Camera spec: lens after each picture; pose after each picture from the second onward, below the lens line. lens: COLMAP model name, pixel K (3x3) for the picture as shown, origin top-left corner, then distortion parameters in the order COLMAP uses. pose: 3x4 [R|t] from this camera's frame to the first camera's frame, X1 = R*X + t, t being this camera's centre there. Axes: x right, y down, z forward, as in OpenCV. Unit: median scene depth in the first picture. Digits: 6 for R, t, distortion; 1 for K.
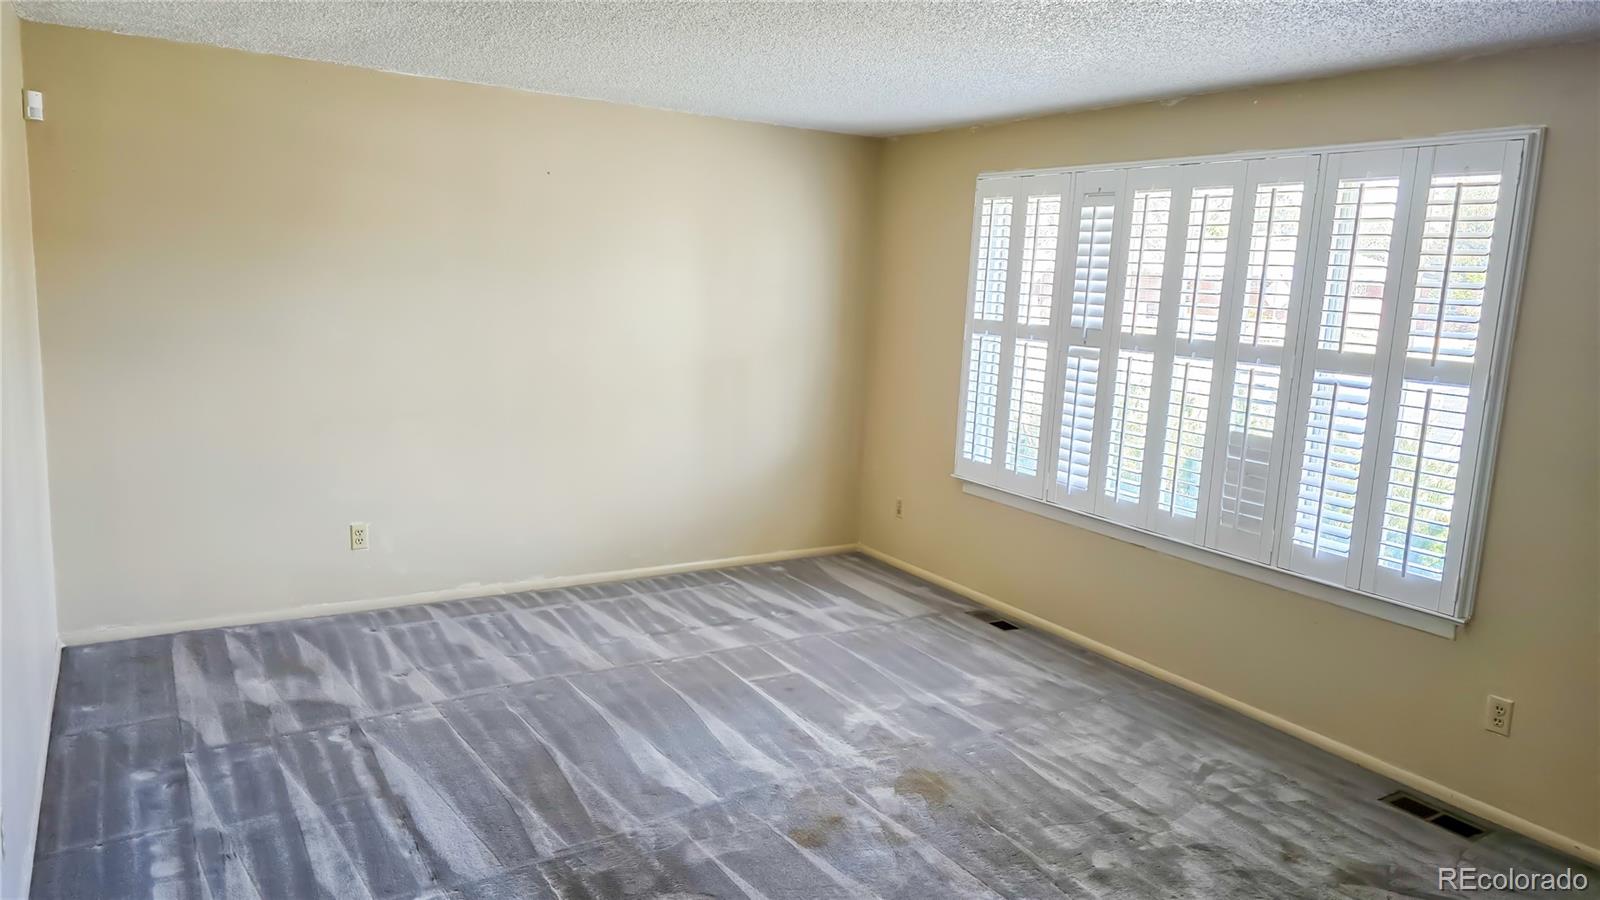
lens RADIAL K [[1099.5, 0, 789.6], [0, 1099.5, 439.9], [0, 0, 1]] dist [0.052735, -0.044698]
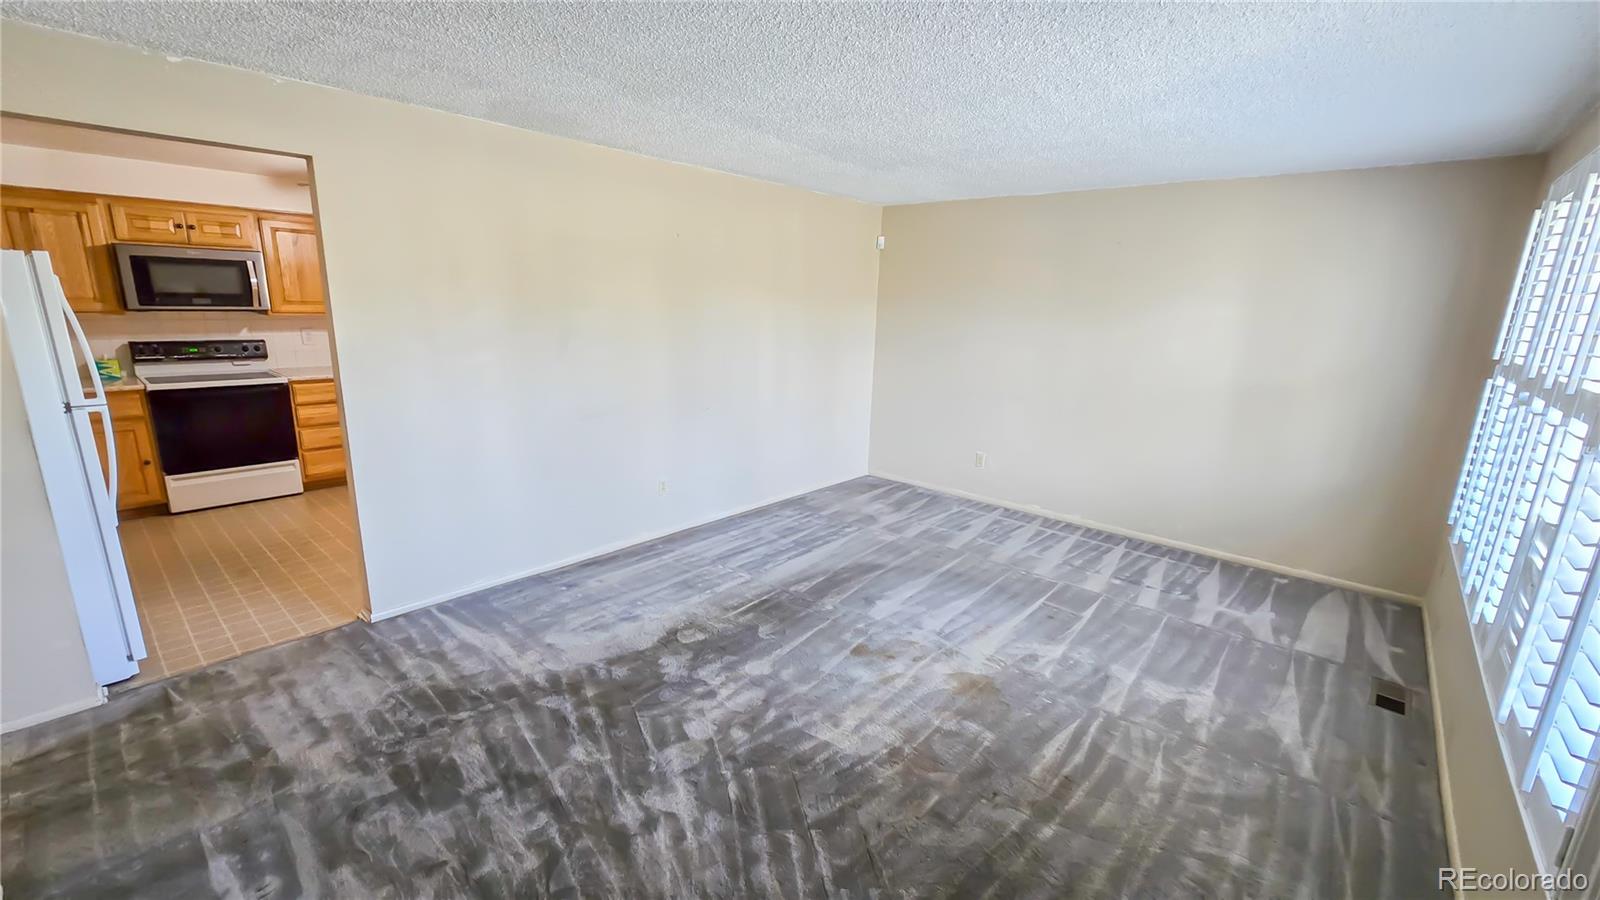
lens RADIAL K [[653.2, 0, 803.1], [0, 653.2, 456.4], [0, 0, 1]] dist [-0.006166, -0.000465]
pose [[0.288537, 0.188611, -0.938708, 0.663655], [-0.164040, 0.975648, 0.145611, -0.034629], [0.943312, 0.111971, 0.312450, 0.465901]]
